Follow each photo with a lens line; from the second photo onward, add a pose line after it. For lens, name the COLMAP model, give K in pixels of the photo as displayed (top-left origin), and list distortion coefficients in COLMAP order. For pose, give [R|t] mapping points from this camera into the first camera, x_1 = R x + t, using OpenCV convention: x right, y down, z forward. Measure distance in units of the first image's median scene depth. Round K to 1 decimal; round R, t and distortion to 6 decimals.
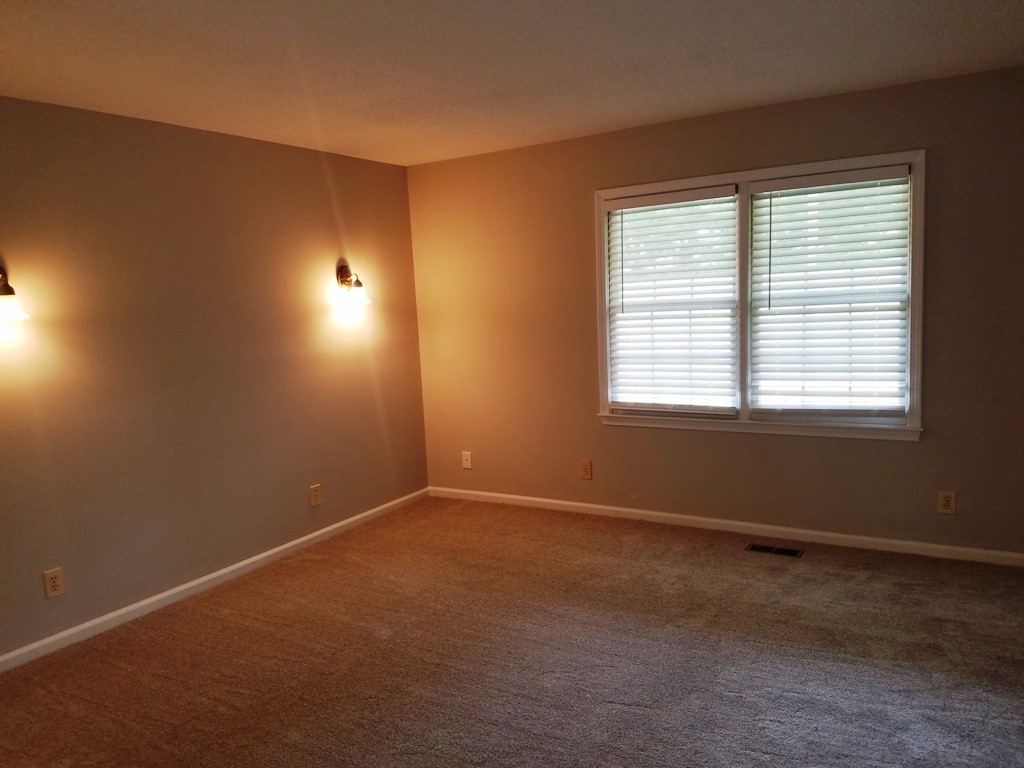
lens RADIAL K [[788.4, 0, 501.1], [0, 788.4, 394.9], [0, 0, 1]] dist [0.236438, -0.423534]
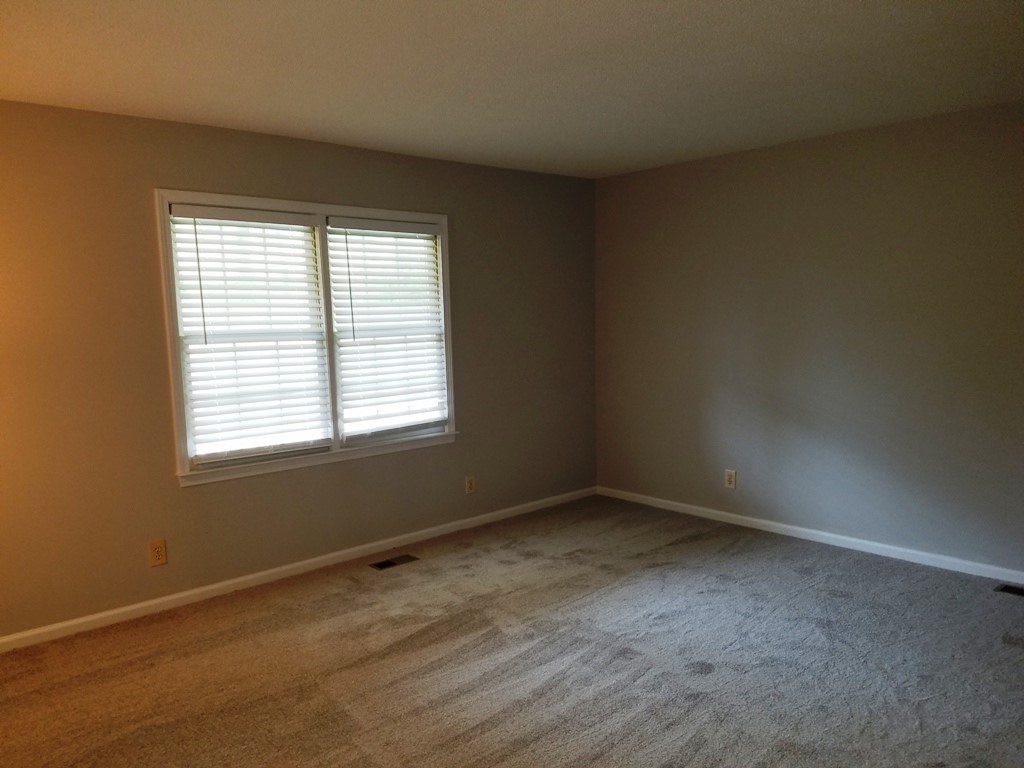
lens RADIAL K [[788.4, 0, 501.1], [0, 788.4, 394.9], [0, 0, 1]] dist [0.236438, -0.423534]
pose [[0.268743, -0.058778, 0.961417, -0.616434], [0.127156, 0.991566, 0.025078, -0.036529], [-0.954782, 0.115510, 0.273950, 0.531476]]
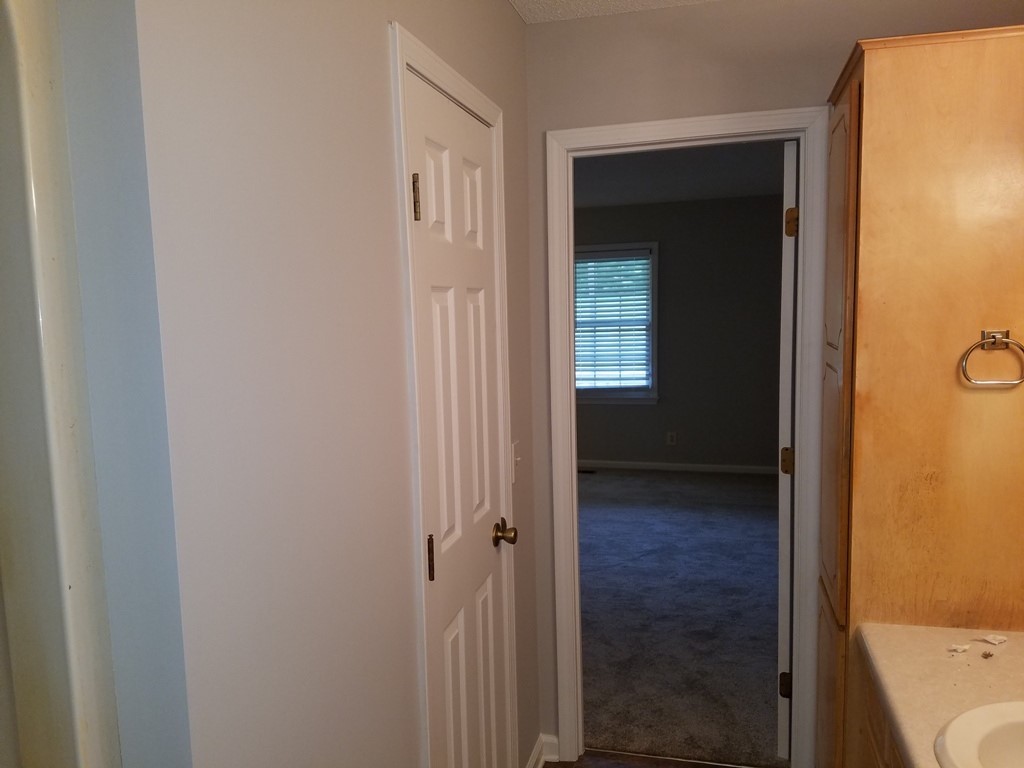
lens RADIAL K [[788.4, 0, 501.1], [0, 788.4, 394.9], [0, 0, 1]] dist [0.236438, -0.423534]
pose [[0.962725, -0.018097, 0.269877, -0.261420], [0.017645, 0.999836, 0.004100, 0.021397], [-0.269906, 0.000814, 0.962886, -0.537440]]
